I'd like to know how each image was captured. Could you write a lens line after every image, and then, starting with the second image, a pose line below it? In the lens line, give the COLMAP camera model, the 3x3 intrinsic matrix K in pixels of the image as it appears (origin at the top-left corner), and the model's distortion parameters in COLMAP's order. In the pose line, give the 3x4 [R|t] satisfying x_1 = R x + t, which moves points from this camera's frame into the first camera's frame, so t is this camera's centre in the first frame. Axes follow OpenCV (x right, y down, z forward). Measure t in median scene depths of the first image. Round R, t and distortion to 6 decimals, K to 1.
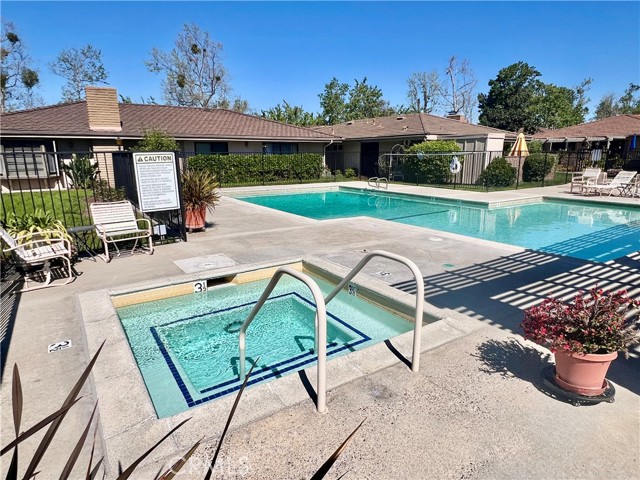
lens RADIAL K [[381.6, 0, 318.9], [0, 381.6, 238.8], [0, 0, 1]] dist [0.003159, 0.001079]
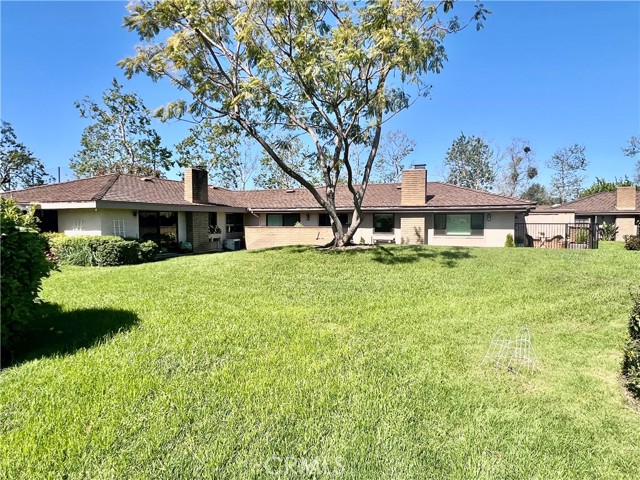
lens RADIAL K [[381.6, 0, 320.7], [0, 381.6, 241.1], [0, 0, 1]] dist [0.003159, 0.001079]
pose [[0.545044, 0.051353, -0.836833, 0.154618], [-0.190222, 0.979667, -0.063777, 0.230450], [0.816543, 0.193945, 0.543730, -1.042254]]
